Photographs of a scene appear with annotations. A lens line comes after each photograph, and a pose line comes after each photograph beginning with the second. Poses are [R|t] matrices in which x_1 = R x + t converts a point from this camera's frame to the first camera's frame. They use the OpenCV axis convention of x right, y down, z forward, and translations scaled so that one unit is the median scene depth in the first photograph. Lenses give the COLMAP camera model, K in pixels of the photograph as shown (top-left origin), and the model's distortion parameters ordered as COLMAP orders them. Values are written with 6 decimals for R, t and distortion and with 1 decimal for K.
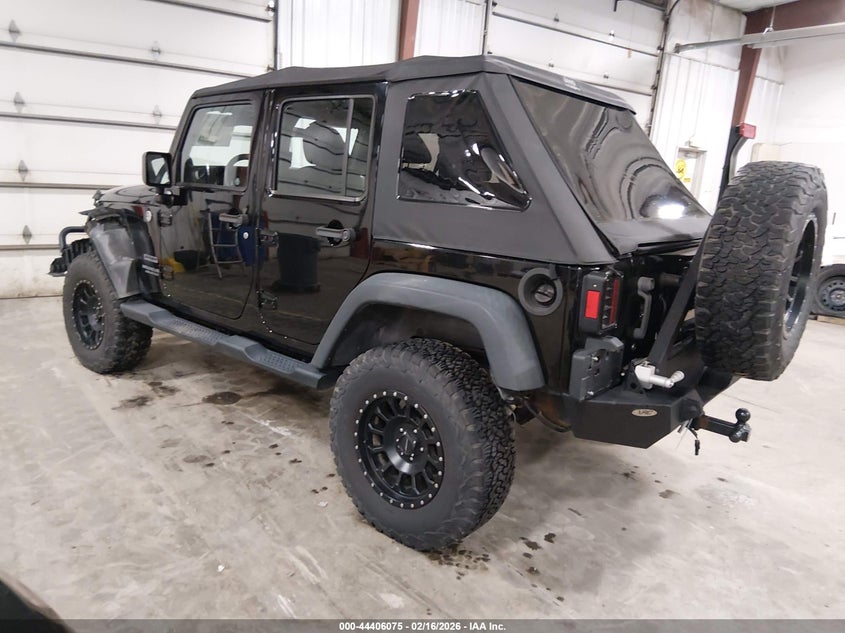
lens RADIAL K [[649.1, 0, 424.5], [0, 649.1, 315.1], [0, 0, 1]] dist [-0.008599, -0.013289]
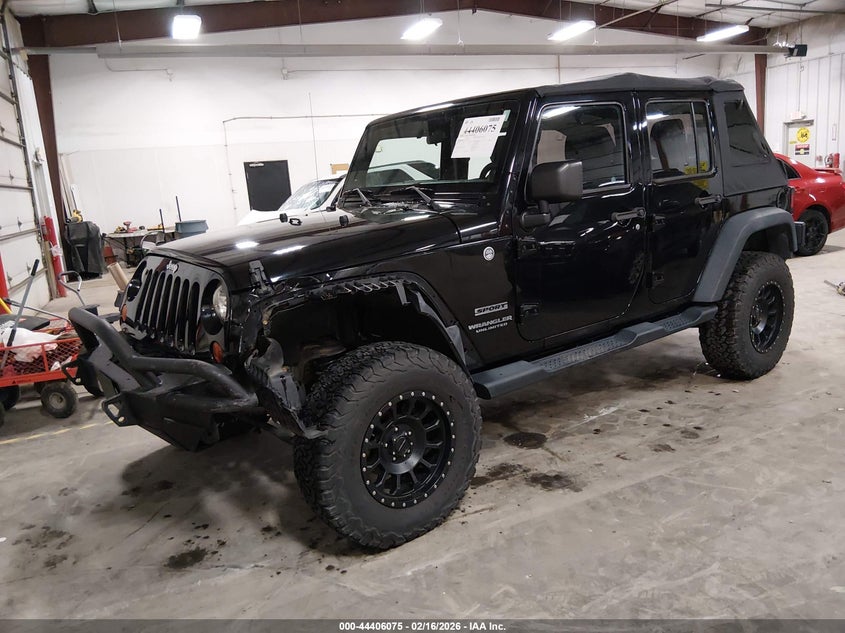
lens RADIAL K [[649.1, 0, 424.5], [0, 649.1, 315.1], [0, 0, 1]] dist [-0.008599, -0.013289]
pose [[0.223306, -0.276575, 0.934688, -1.187034], [0.303781, 0.930891, 0.202876, -0.263364], [-0.926203, 0.238637, 0.291891, 0.892404]]
